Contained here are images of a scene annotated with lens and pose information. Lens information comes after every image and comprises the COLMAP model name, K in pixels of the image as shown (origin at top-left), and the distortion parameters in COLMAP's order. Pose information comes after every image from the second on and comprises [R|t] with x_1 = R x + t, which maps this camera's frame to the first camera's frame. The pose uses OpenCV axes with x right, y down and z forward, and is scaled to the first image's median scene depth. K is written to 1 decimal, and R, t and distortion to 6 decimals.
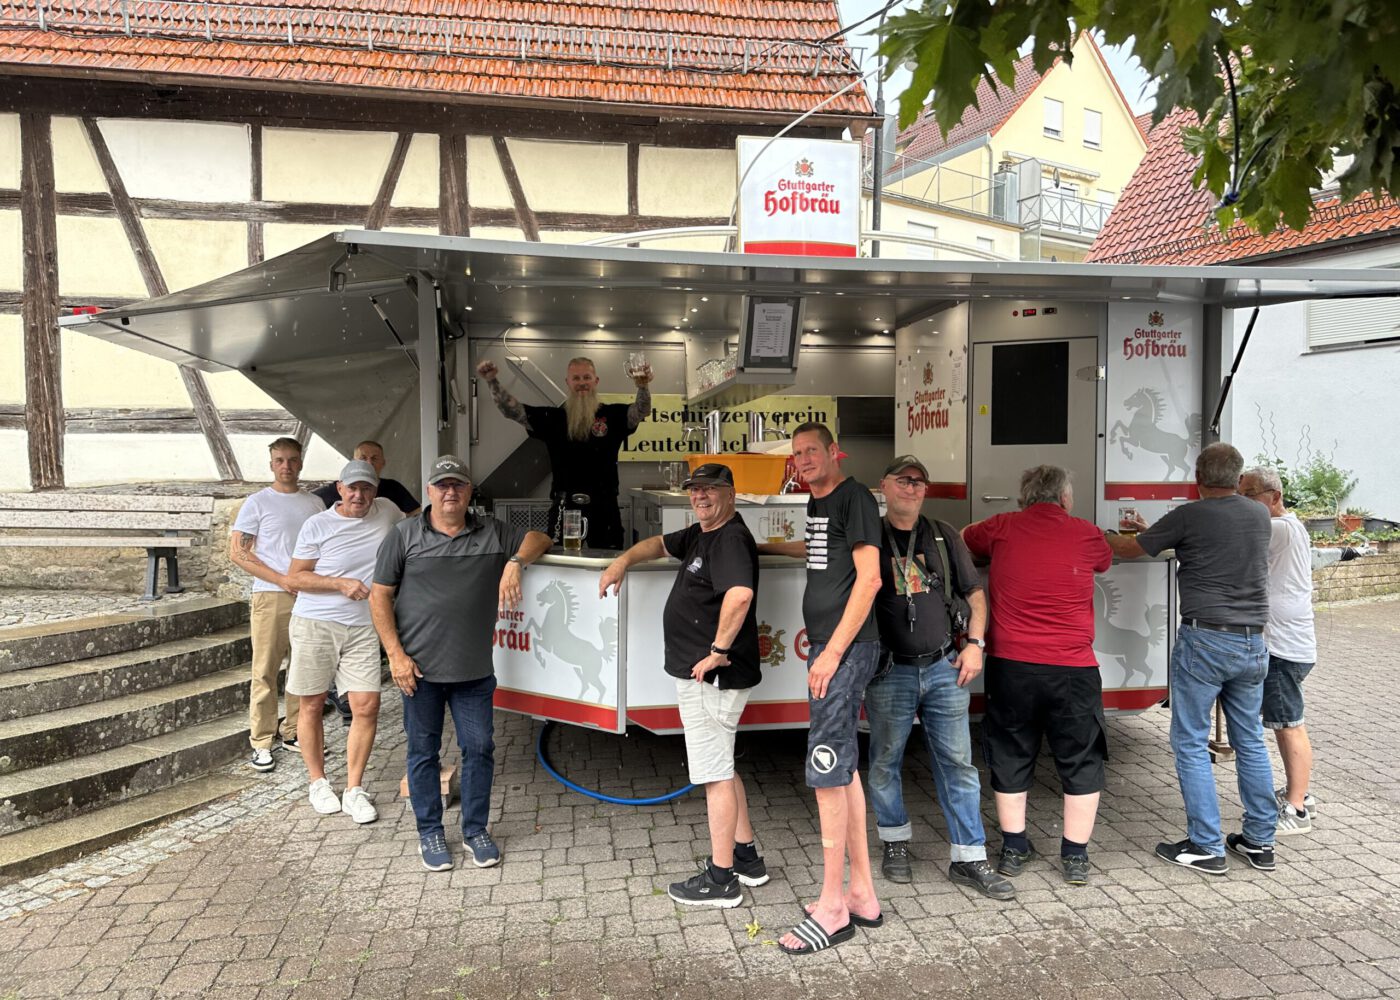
lens RADIAL K [[982.7, 0, 691.9], [0, 982.7, 505.1], [0, 0, 1]] dist [0.137147, -0.206489]
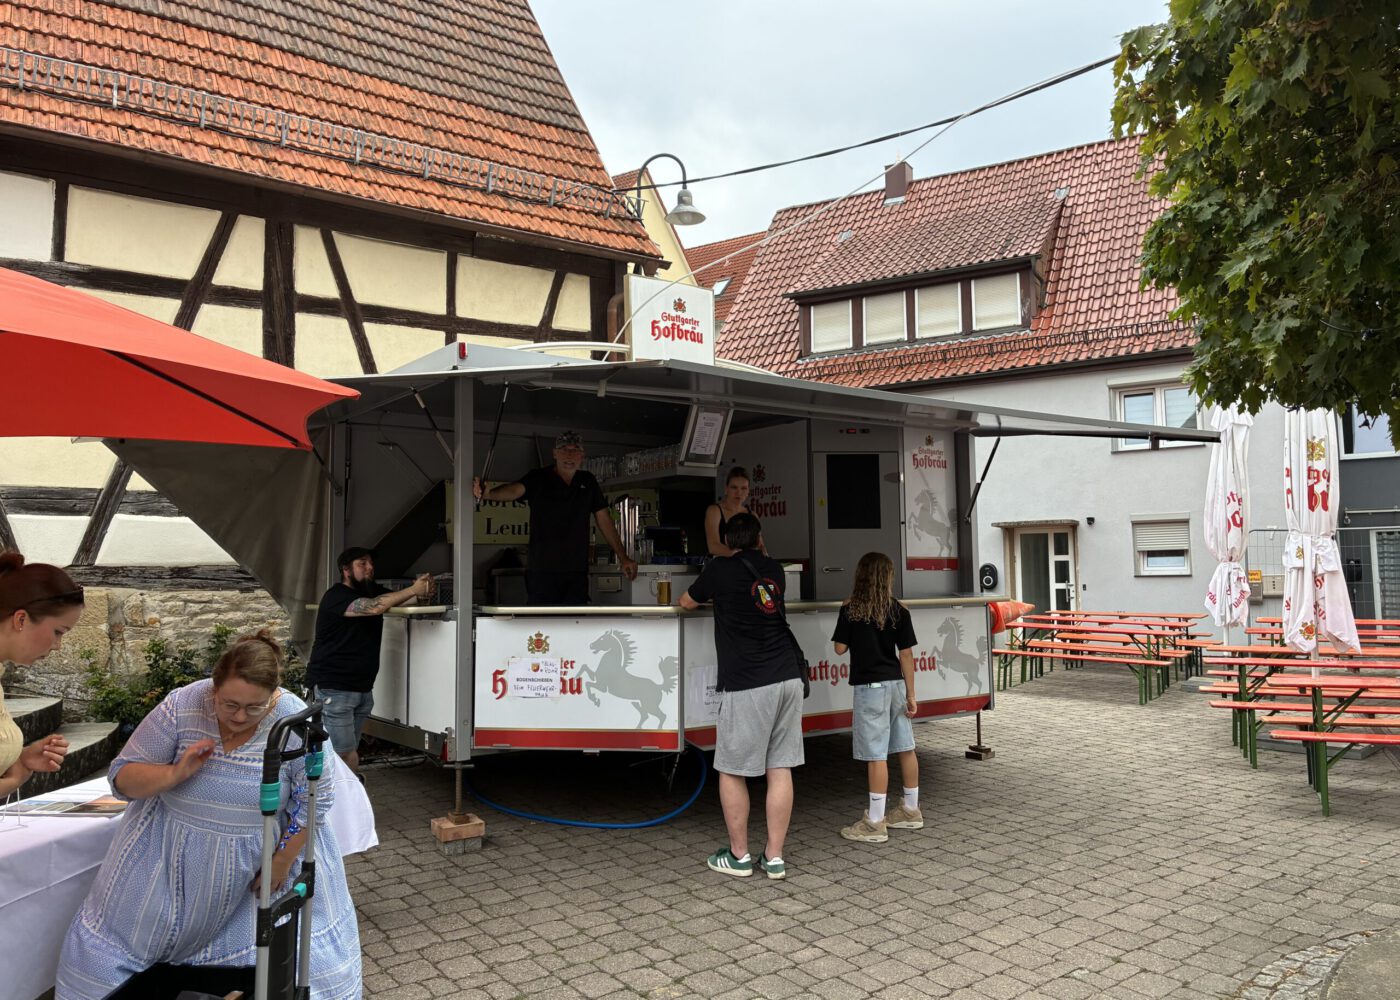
lens RADIAL K [[1063.3, 0, 700.0], [0, 1063.3, 500.0], [0, 0, 1]] dist [0.077487, -0.066995]
pose [[0.888719, 0.024887, 0.457777, -0.452252], [0.024887, 0.994434, -0.102378, 0.037323], [-0.457777, 0.102378, 0.883153, -0.152435]]
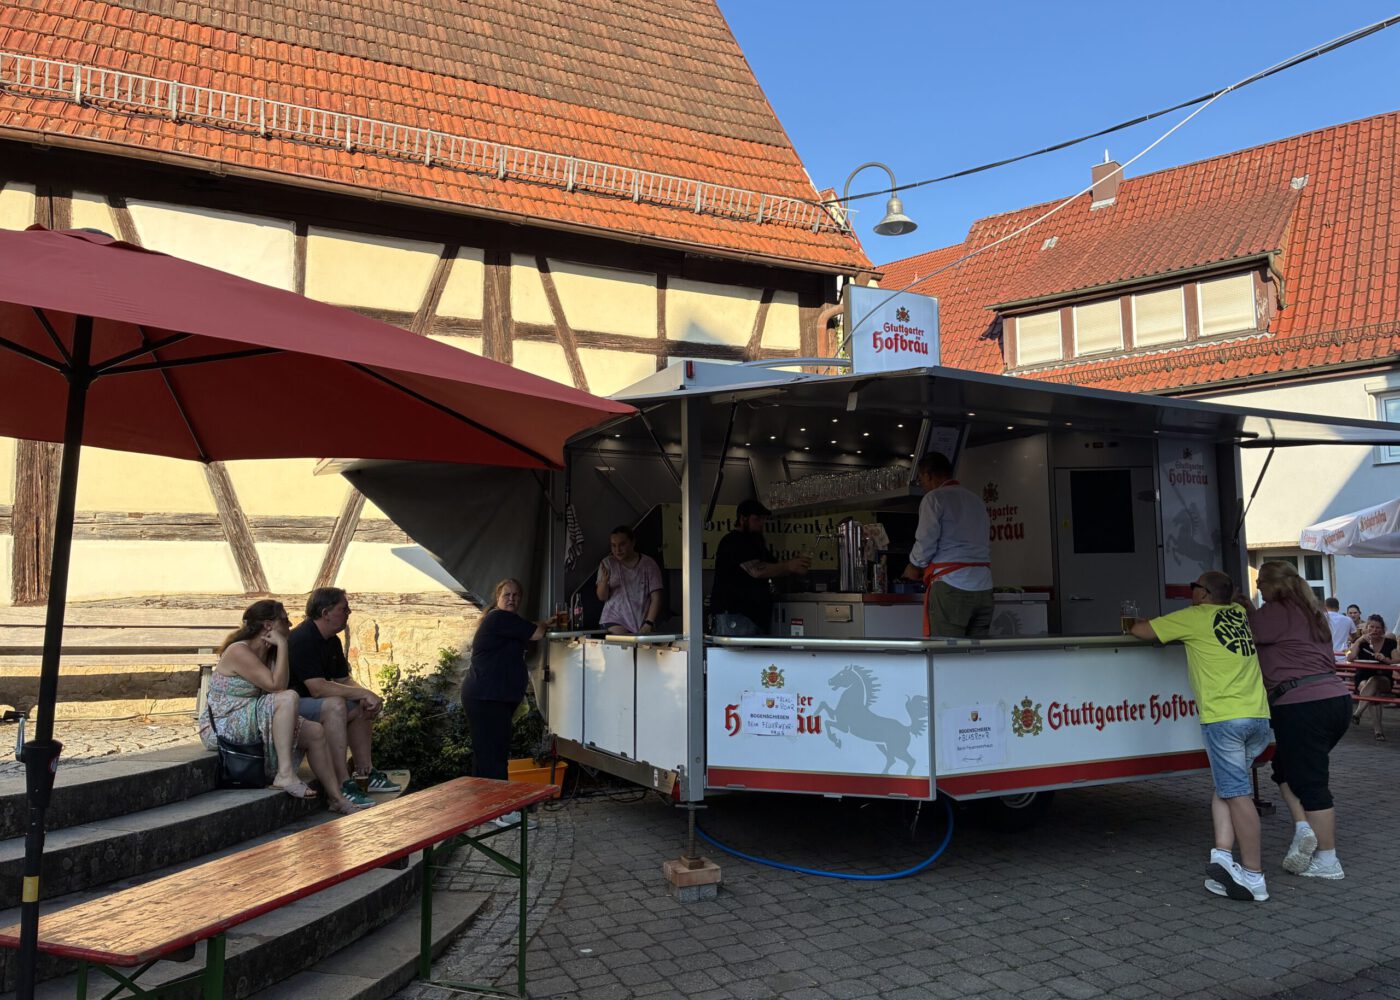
lens RADIAL K [[1063.3, 0, 700.0], [0, 1063.3, 500.0], [0, 0, 1]] dist [0.077487, -0.066995]
pose [[0.952497, 0.022876, 0.303689, -0.471811], [0.016976, 0.991636, -0.127941, 0.029878], [-0.304076, 0.127019, 0.944142, -0.073850]]
